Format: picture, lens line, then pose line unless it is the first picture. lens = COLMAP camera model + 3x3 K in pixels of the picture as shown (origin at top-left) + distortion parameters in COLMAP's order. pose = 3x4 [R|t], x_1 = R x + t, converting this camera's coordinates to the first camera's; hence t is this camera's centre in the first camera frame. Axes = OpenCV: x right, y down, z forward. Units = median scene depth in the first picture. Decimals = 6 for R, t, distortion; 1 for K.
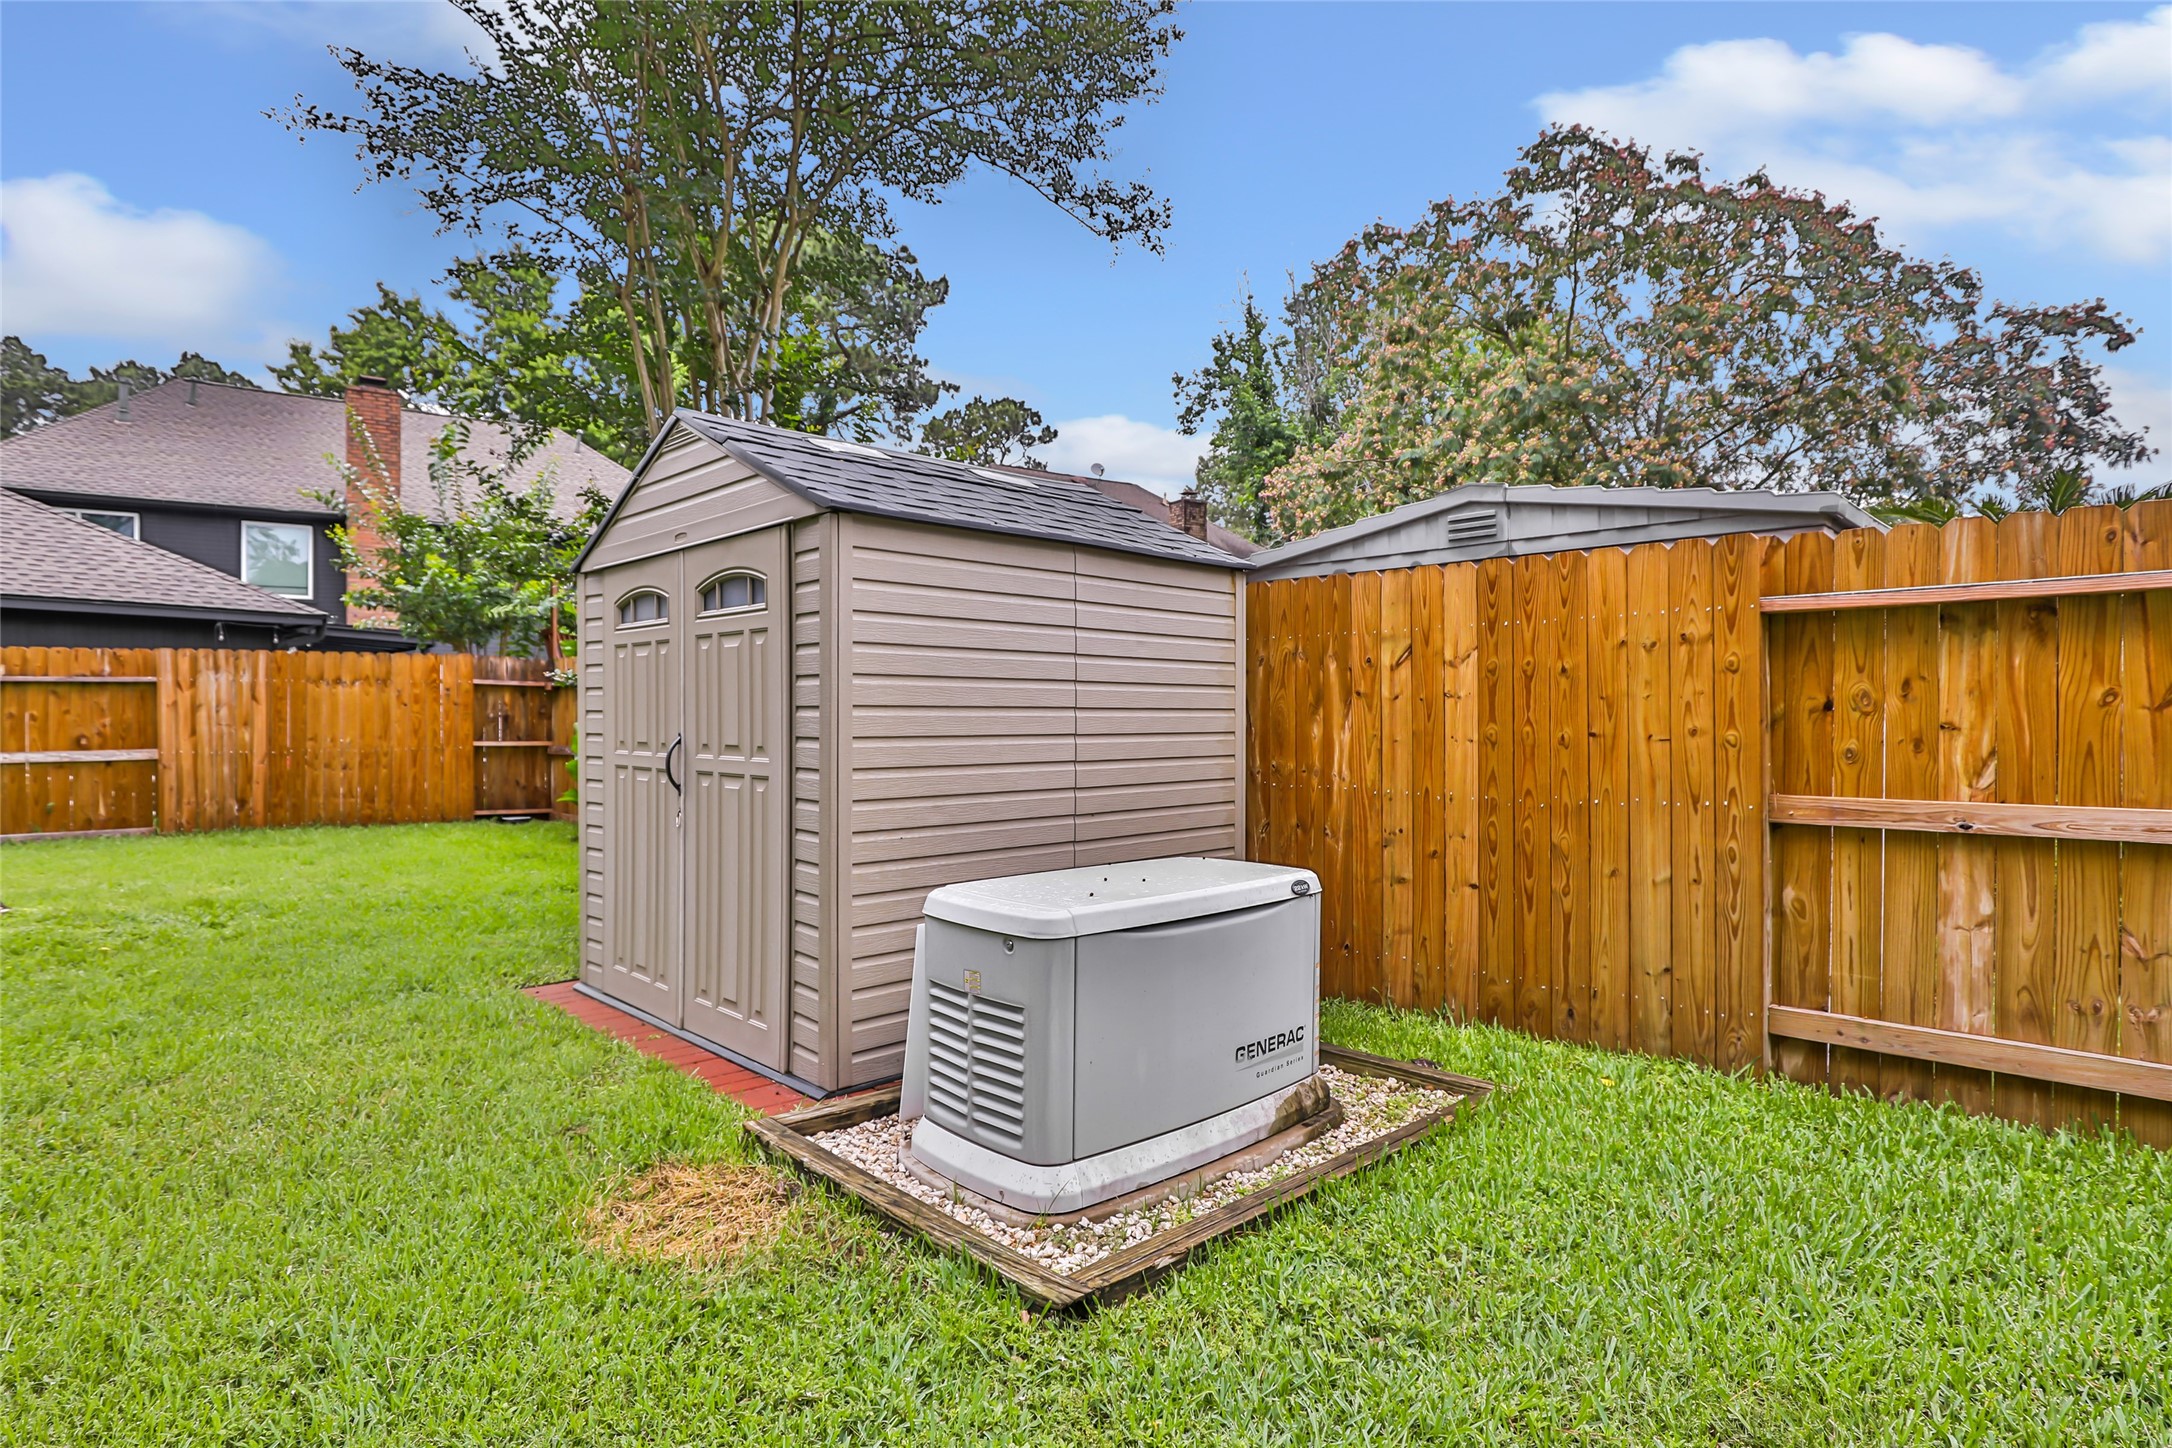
lens RADIAL K [[1161.7, 0, 1086.0], [0, 1161.7, 724.0], [0, 0, 1]] dist [-0.051113, 0.014368]
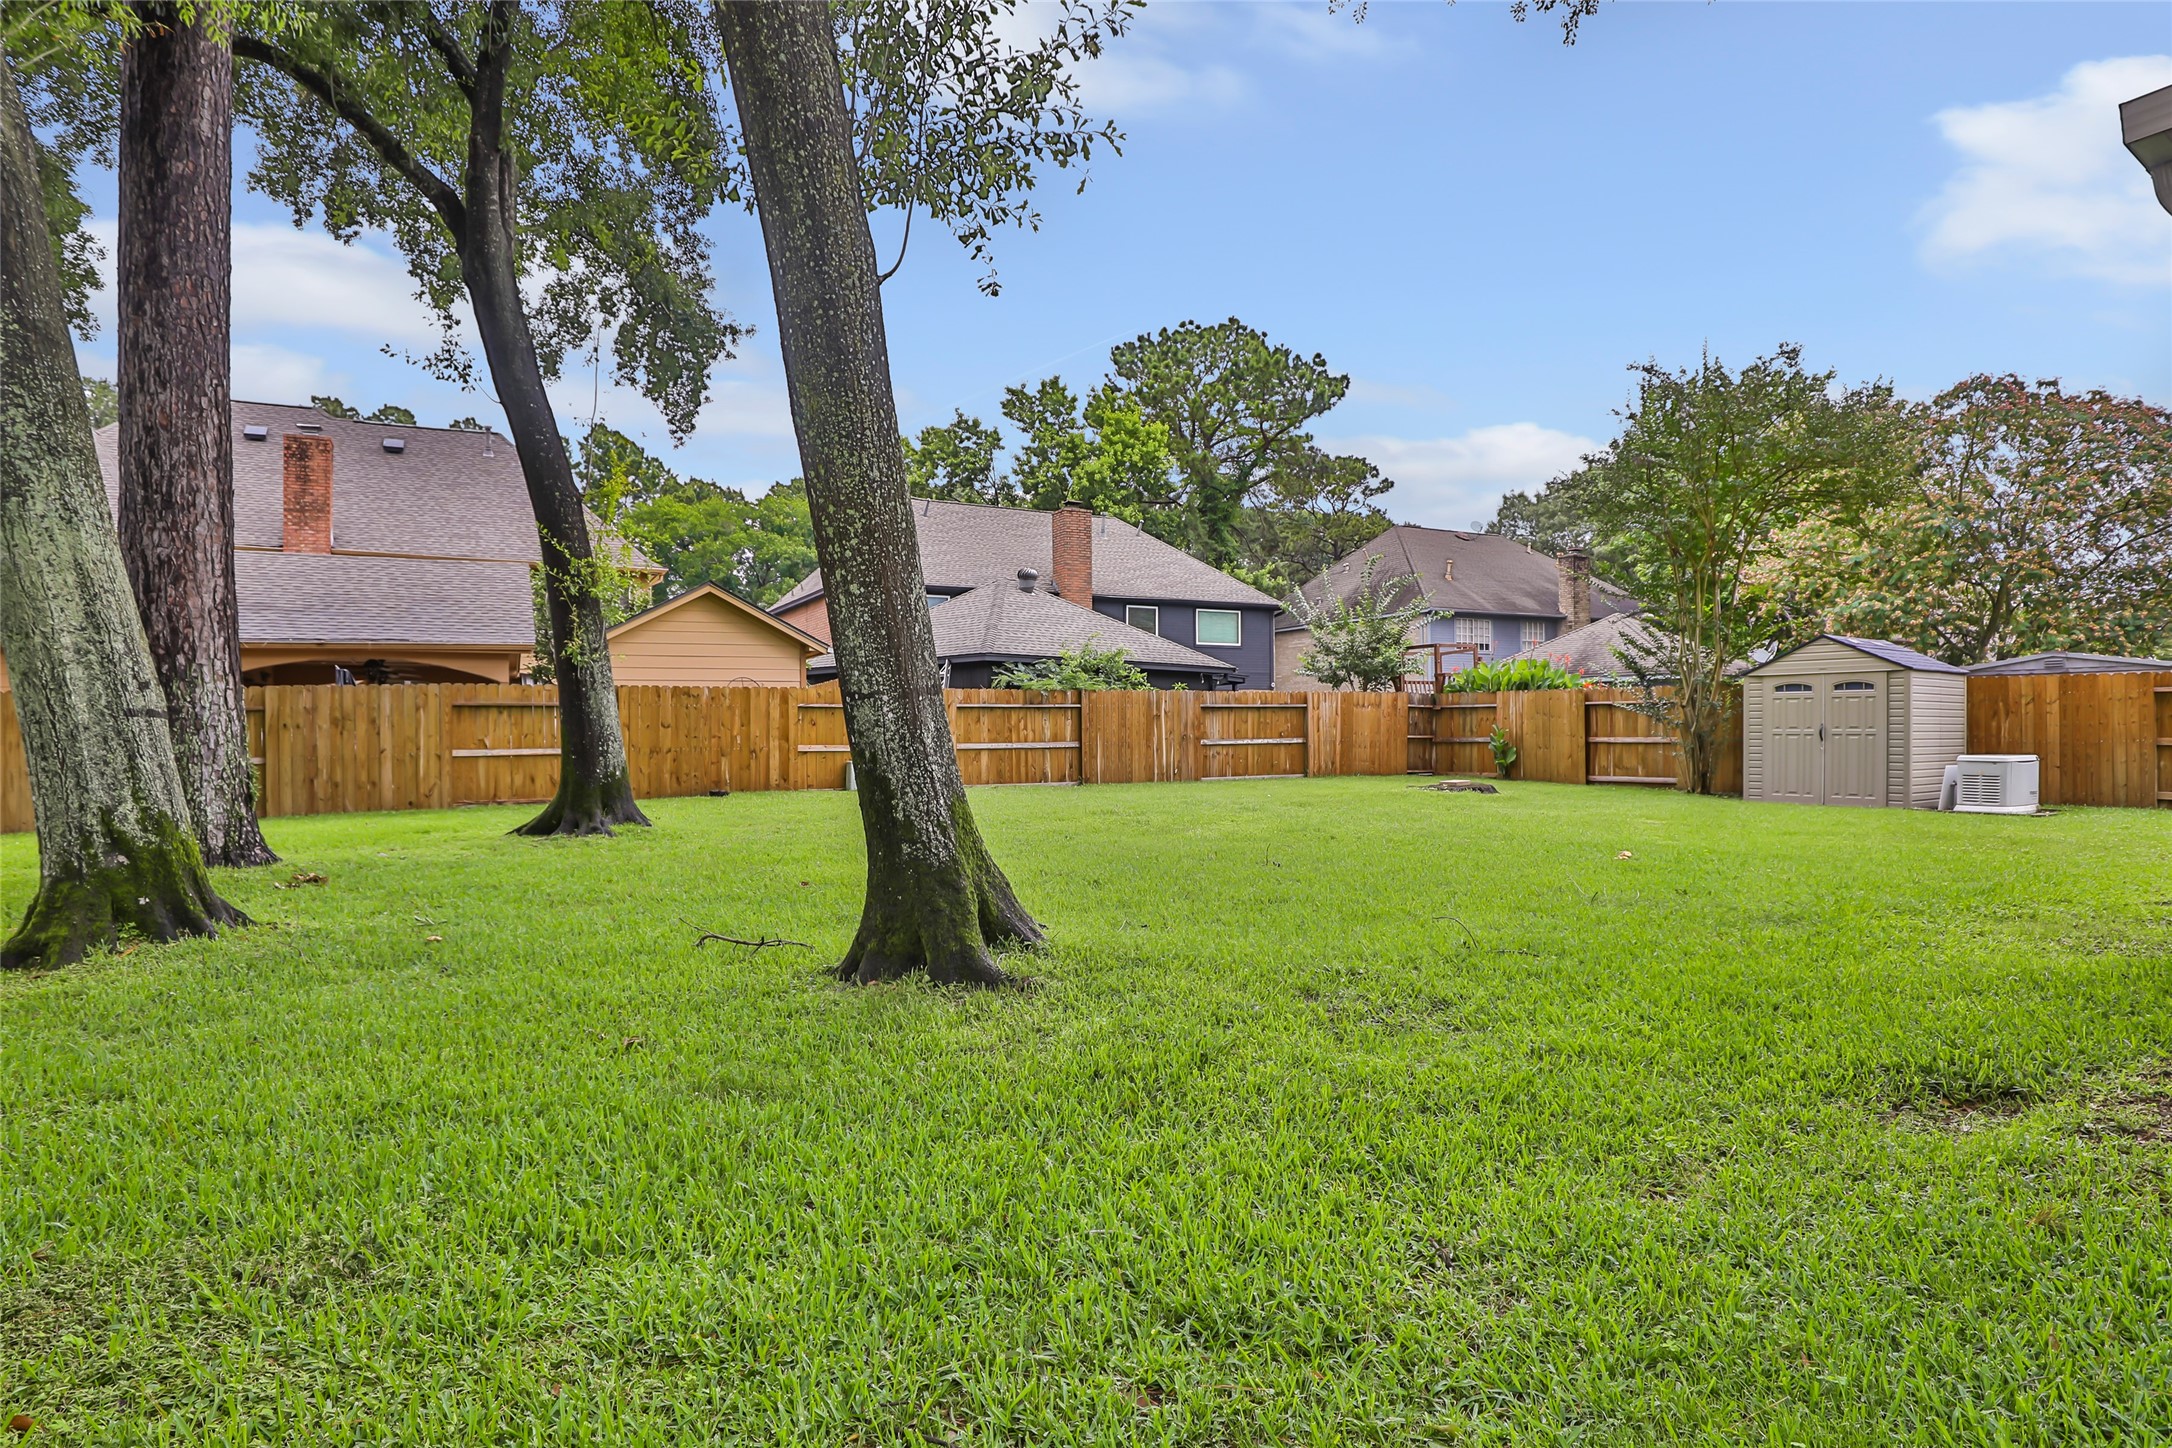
lens RADIAL K [[1161.7, 0, 1086.0], [0, 1161.7, 724.0], [0, 0, 1]] dist [-0.051113, 0.014368]
pose [[0.986372, -0.003332, -0.164496, -0.864918], [0.001612, 0.999943, -0.010591, 0.017667], [0.164522, 0.010182, 0.986321, -1.229913]]
